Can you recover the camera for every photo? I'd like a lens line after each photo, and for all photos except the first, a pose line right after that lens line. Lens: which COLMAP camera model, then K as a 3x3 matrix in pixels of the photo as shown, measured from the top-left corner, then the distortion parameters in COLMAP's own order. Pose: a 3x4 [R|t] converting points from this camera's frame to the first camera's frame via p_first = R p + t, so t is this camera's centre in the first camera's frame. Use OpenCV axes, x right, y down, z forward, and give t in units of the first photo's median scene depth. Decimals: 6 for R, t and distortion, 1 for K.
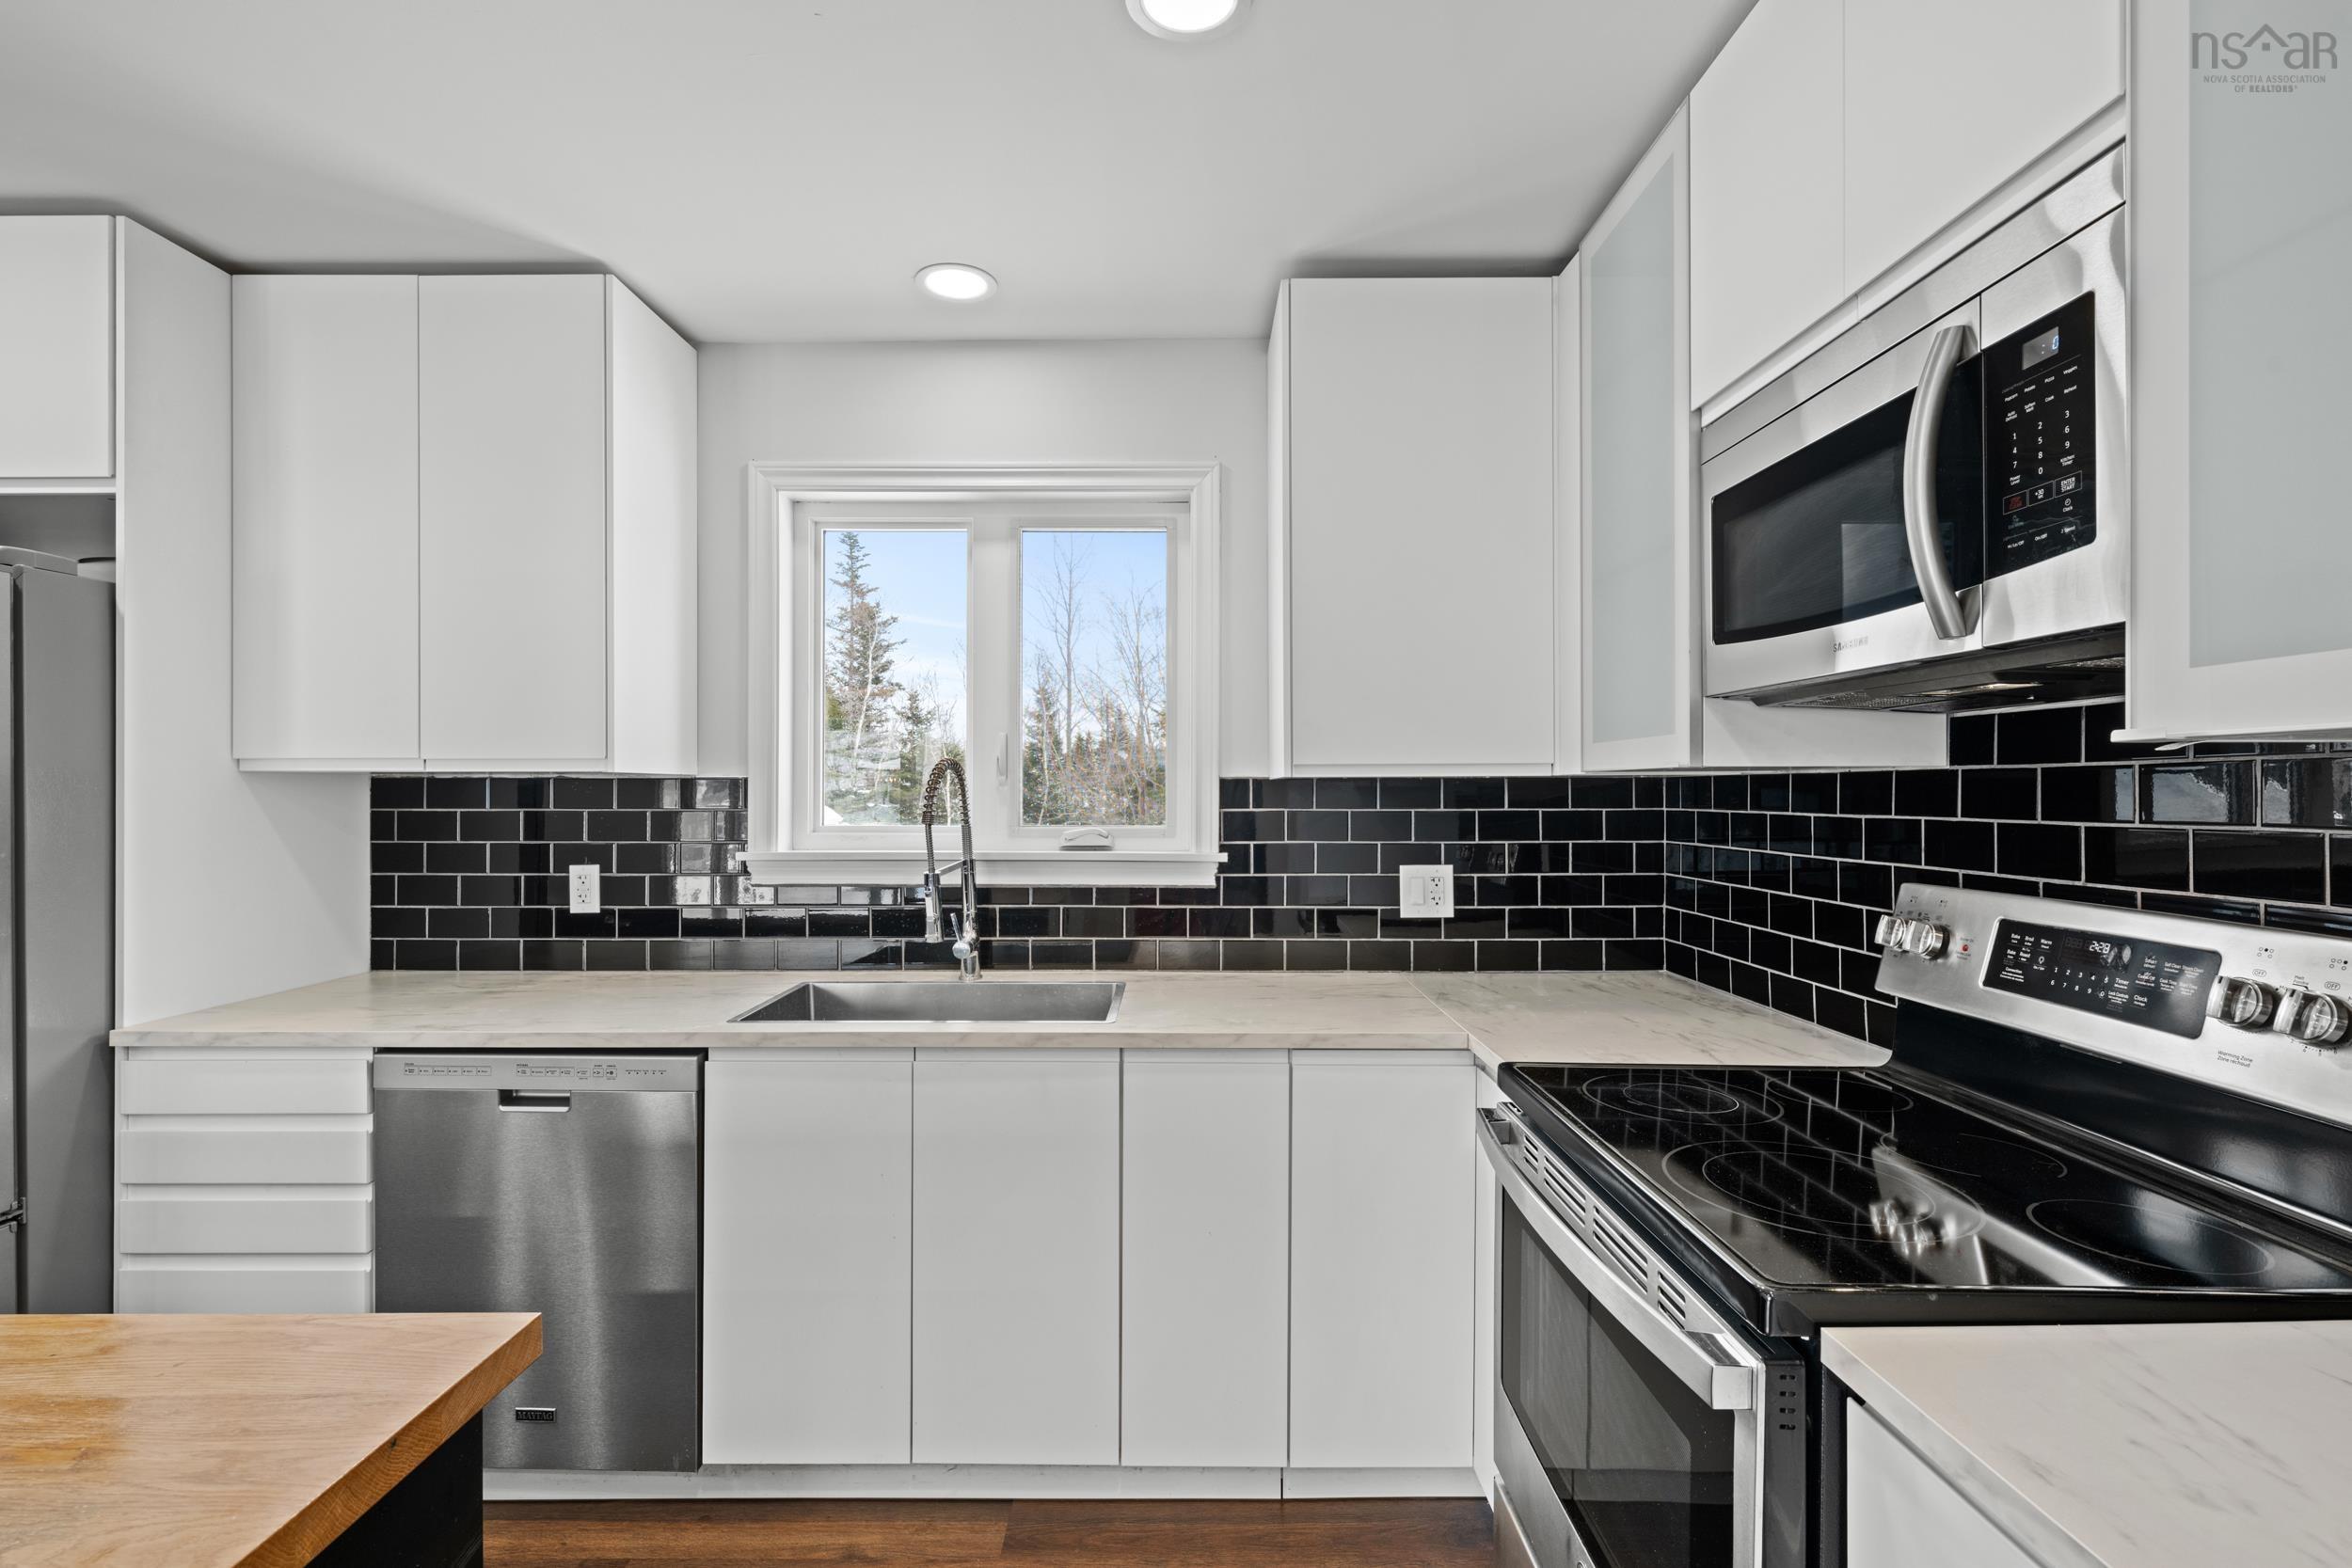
lens RADIAL K [[1110.4, 0, 1176.5], [0, 1110.4, 791.9], [0, 0, 1]] dist [-0.004582, 0.000132]
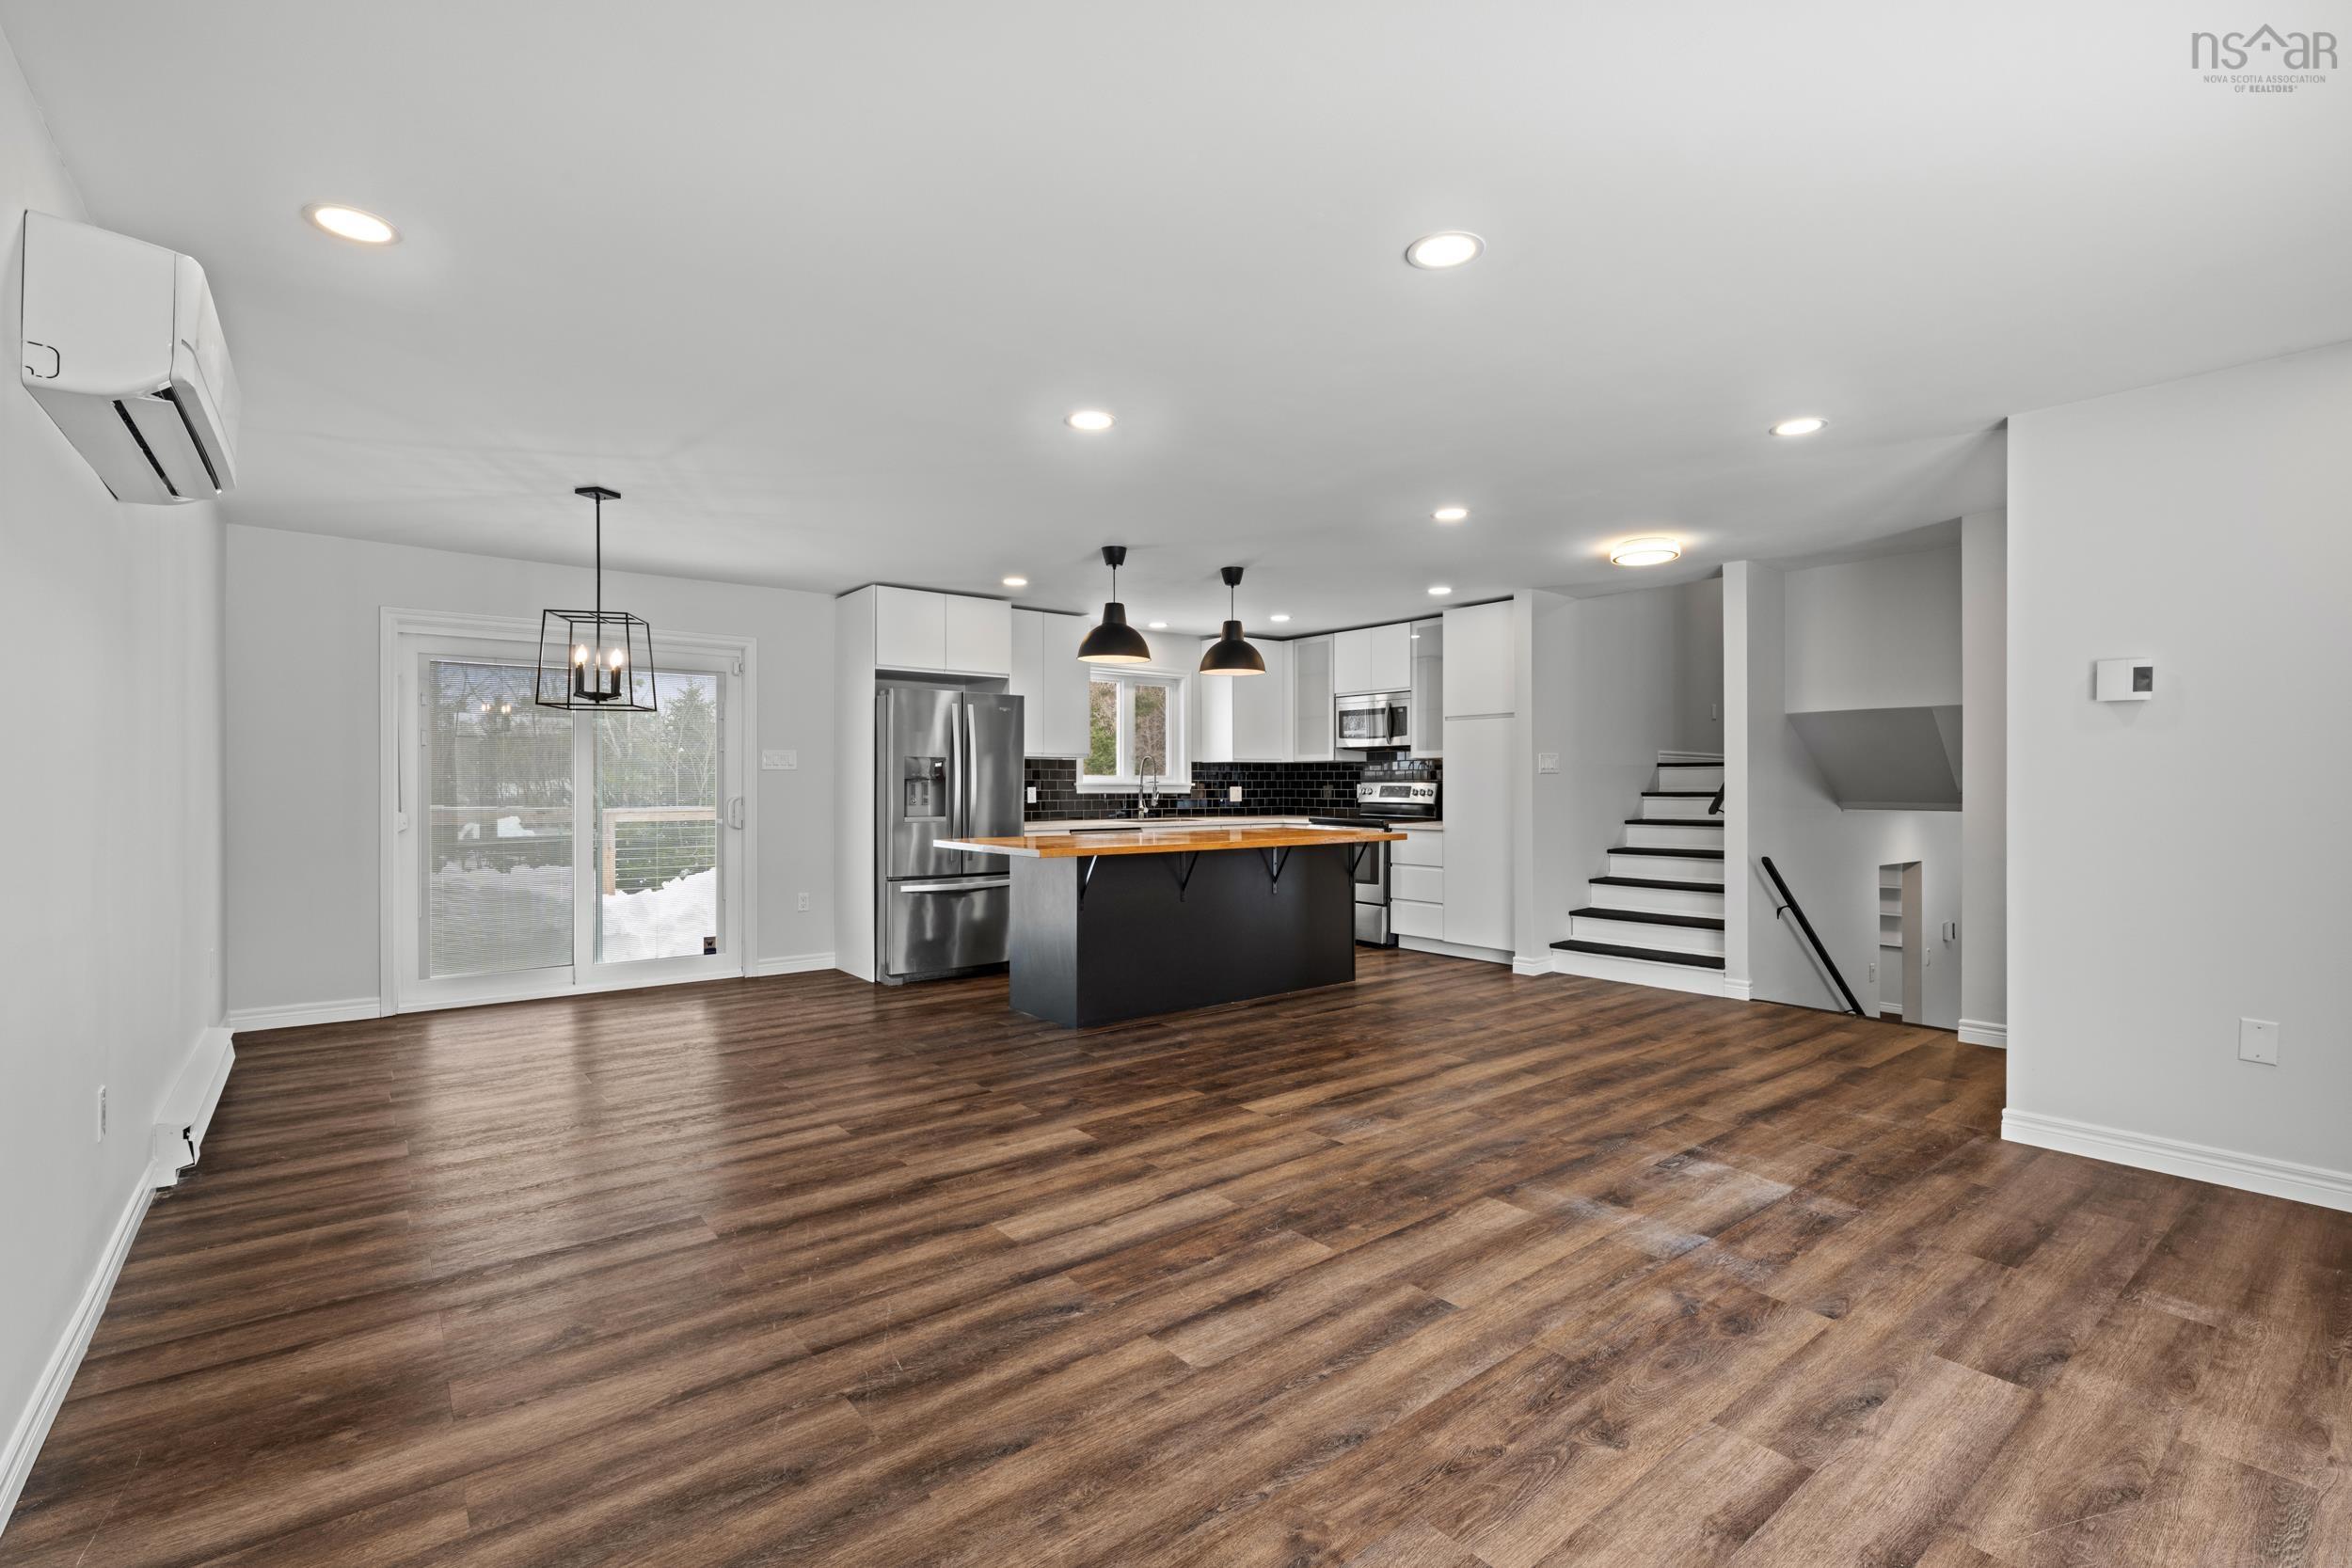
lens RADIAL K [[1047.4, 0, 1179.6], [0, 1047.4, 790.0], [0, 0, 1]] dist [-0.001741, 0.001002]
pose [[0.779034, -0.001925, 0.626979, -2.288286], [-0.001513, 0.999987, 0.004950, 0.065578], [-0.626980, -0.004805, 0.779021, -1.715779]]
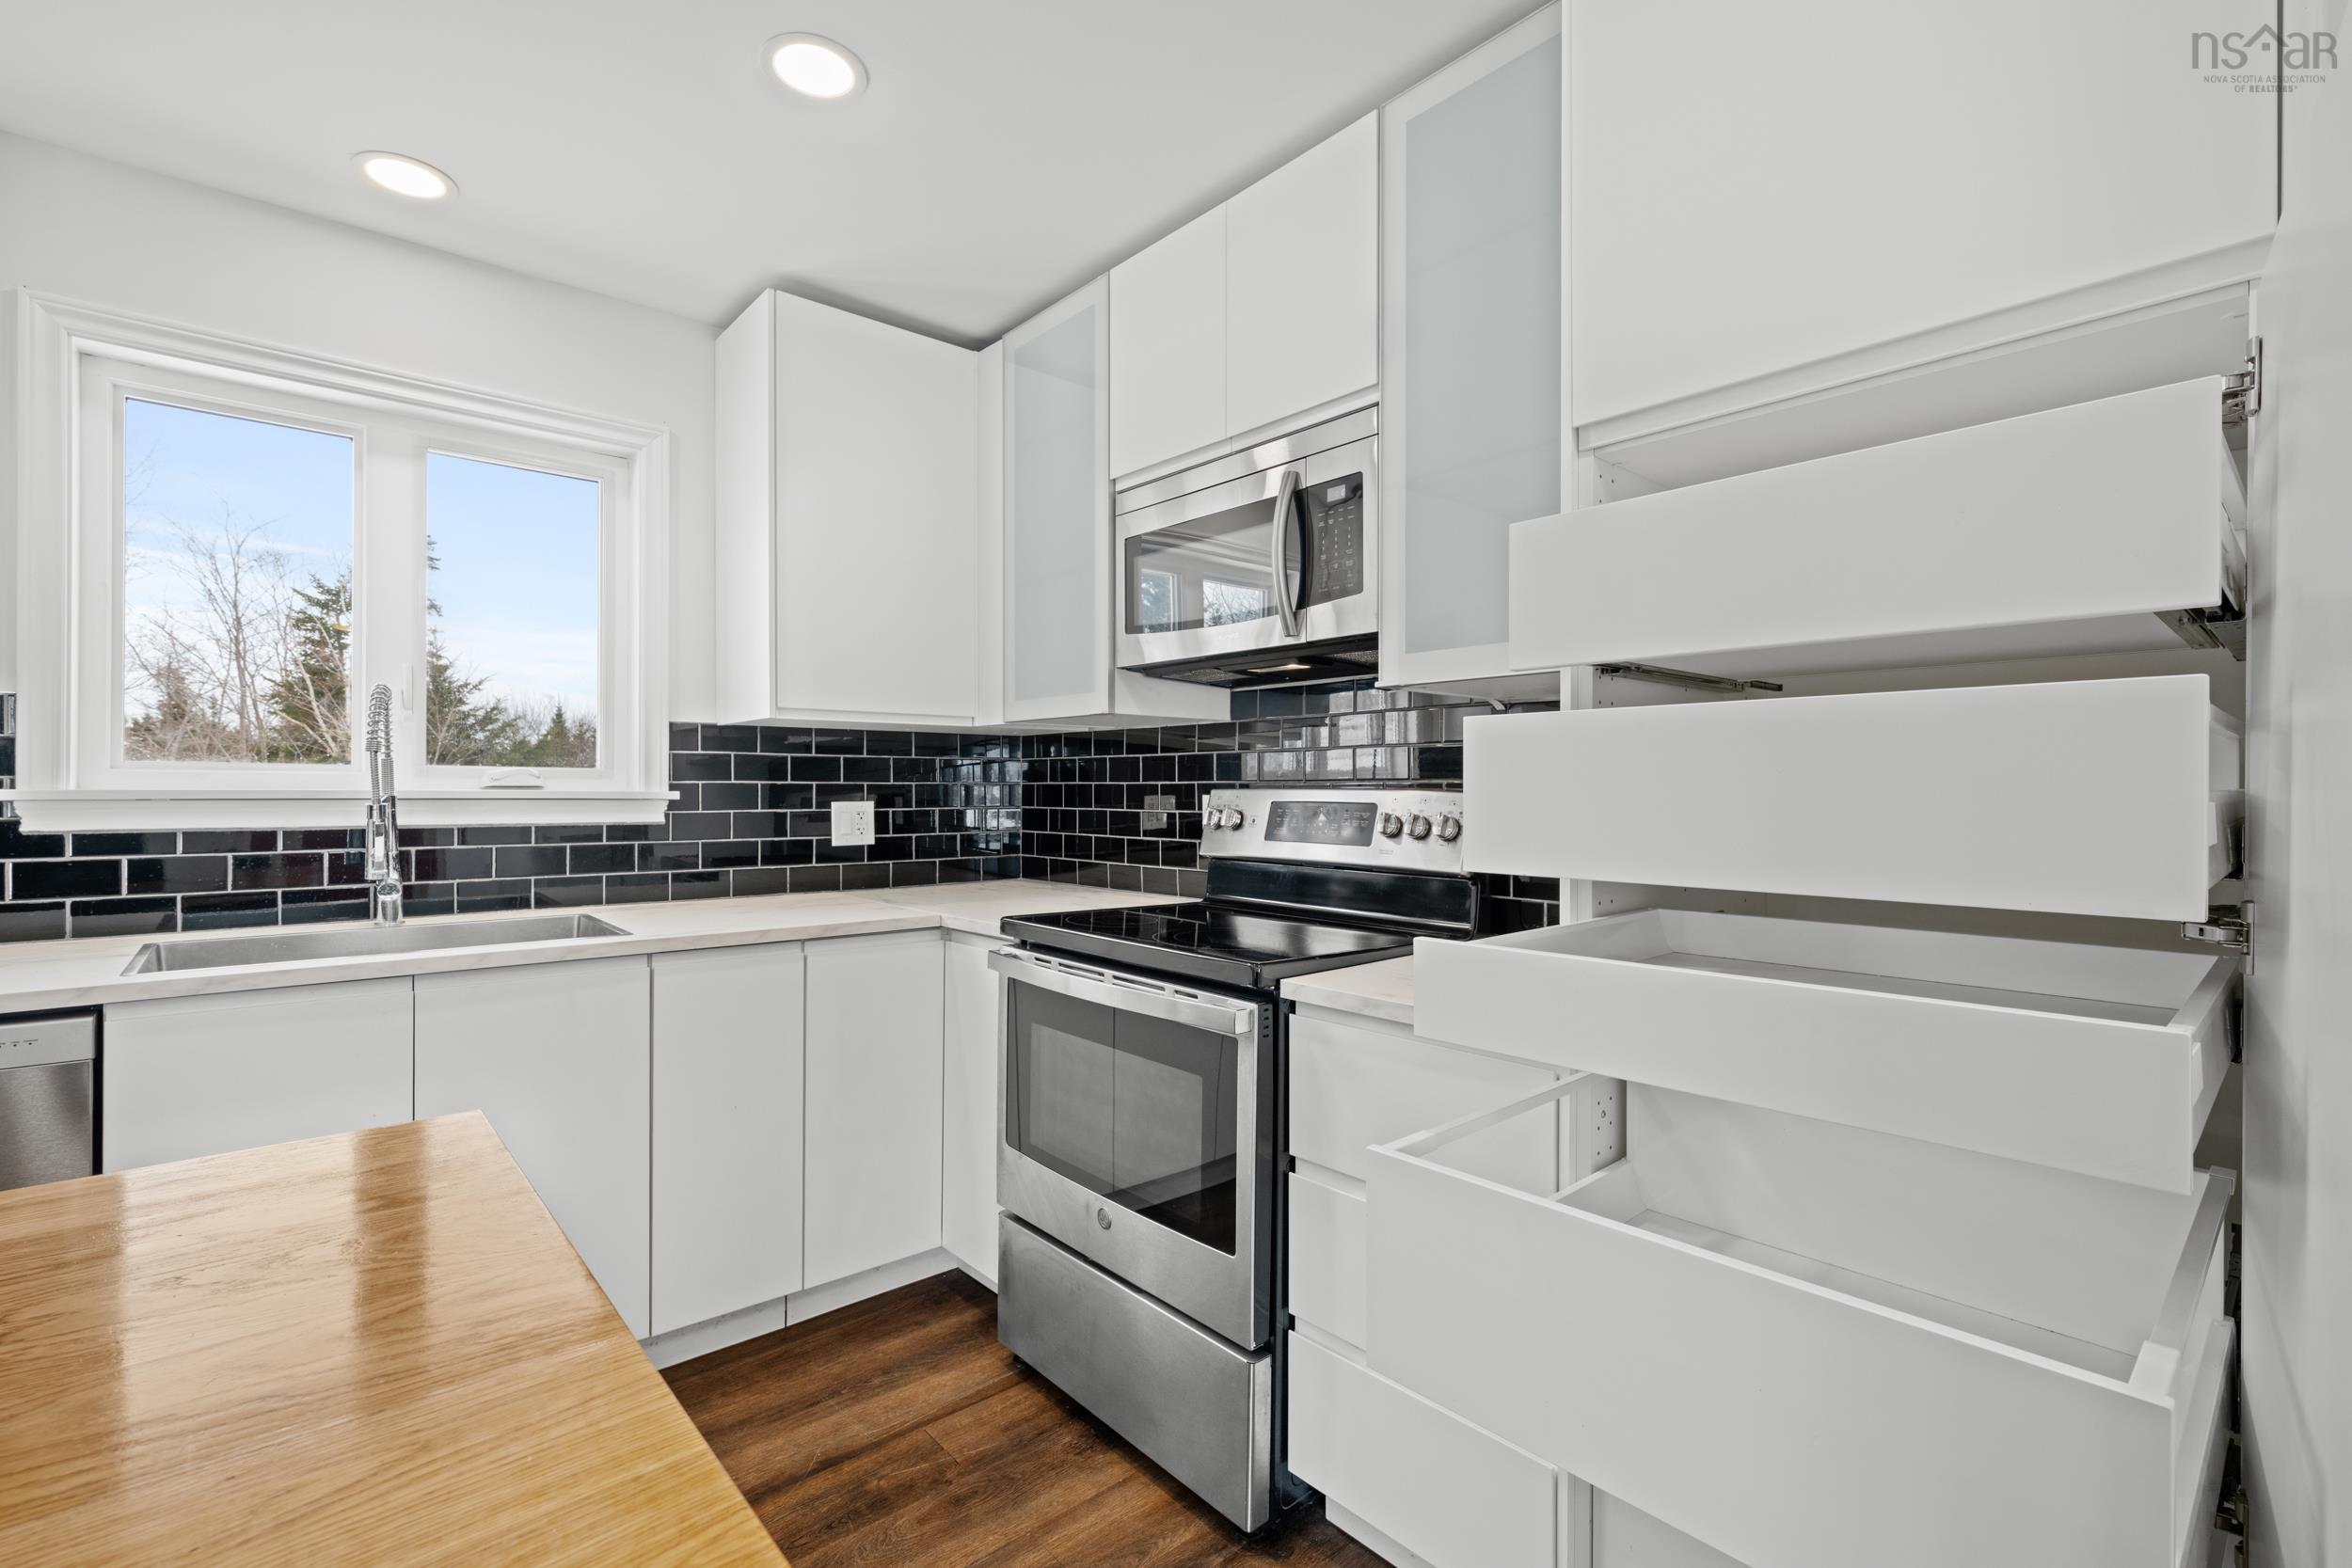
lens RADIAL K [[1047.4, 0, 1179.4], [0, 1047.4, 789.3], [0, 0, 1]] dist [-0.001741, 0.001002]
pose [[0.750694, 0.002624, 0.660645, -0.289862], [-0.003051, 0.999995, -0.000505, 0.057574], [-0.660643, -0.001636, 0.750699, -0.098809]]
